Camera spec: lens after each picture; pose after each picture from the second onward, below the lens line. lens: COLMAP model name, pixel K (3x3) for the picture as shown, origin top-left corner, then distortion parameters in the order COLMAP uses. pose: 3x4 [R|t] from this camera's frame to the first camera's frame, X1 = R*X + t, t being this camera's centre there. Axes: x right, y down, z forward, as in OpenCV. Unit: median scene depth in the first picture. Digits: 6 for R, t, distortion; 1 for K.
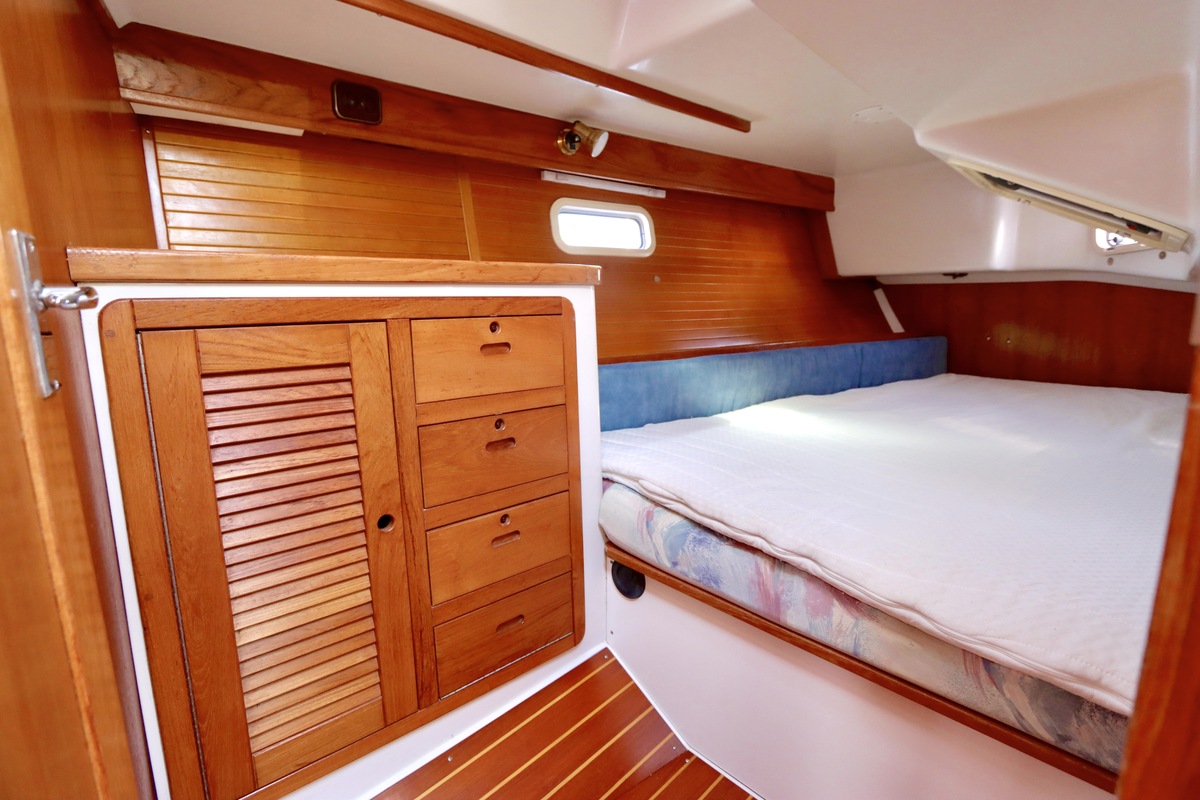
lens RADIAL K [[569.6, 0, 599.0], [0, 569.6, 402.0], [0, 0, 1]] dist [-0.018364, 0.002698]
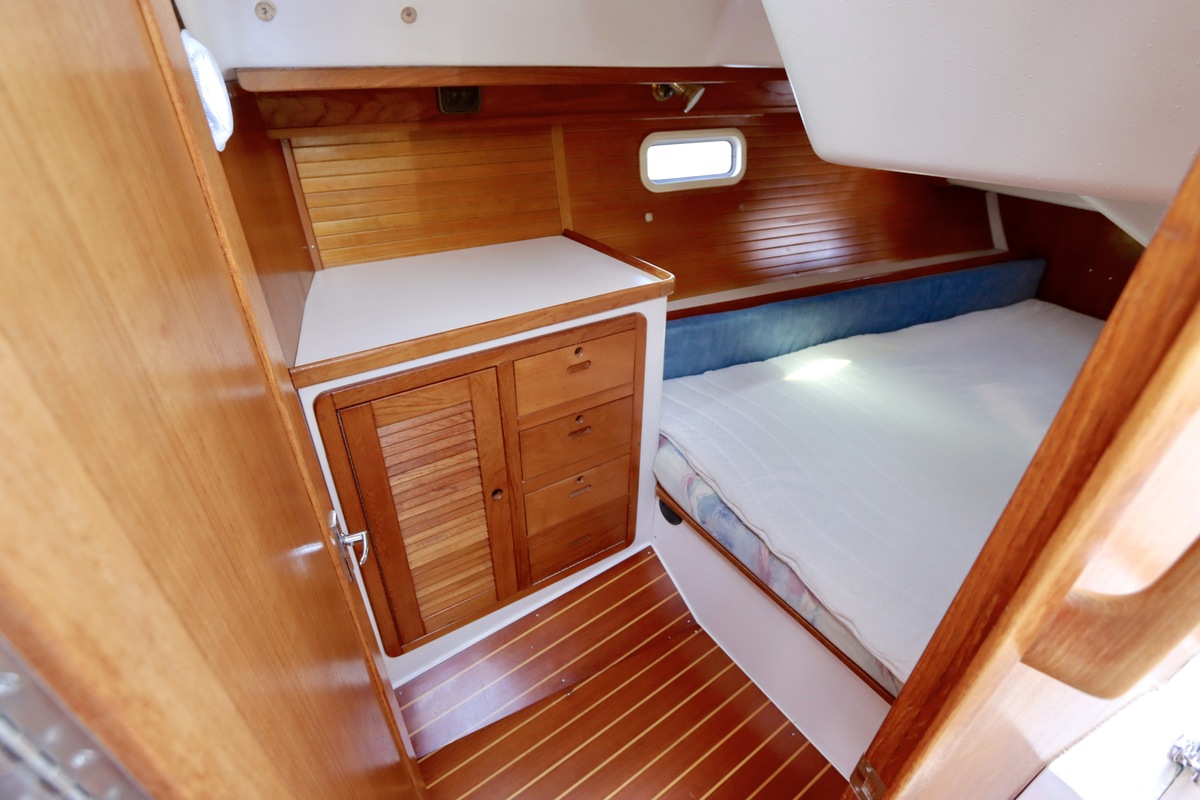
lens RADIAL K [[569.6, 0, 600.2], [0, 569.6, 399.3], [0, 0, 1]] dist [-0.018364, 0.002698]
pose [[0.986971, 0.111655, -0.115847, 0.015469], [-0.057589, 0.917462, 0.393634, -0.476209], [0.150236, -0.381834, 0.911938, -0.142657]]
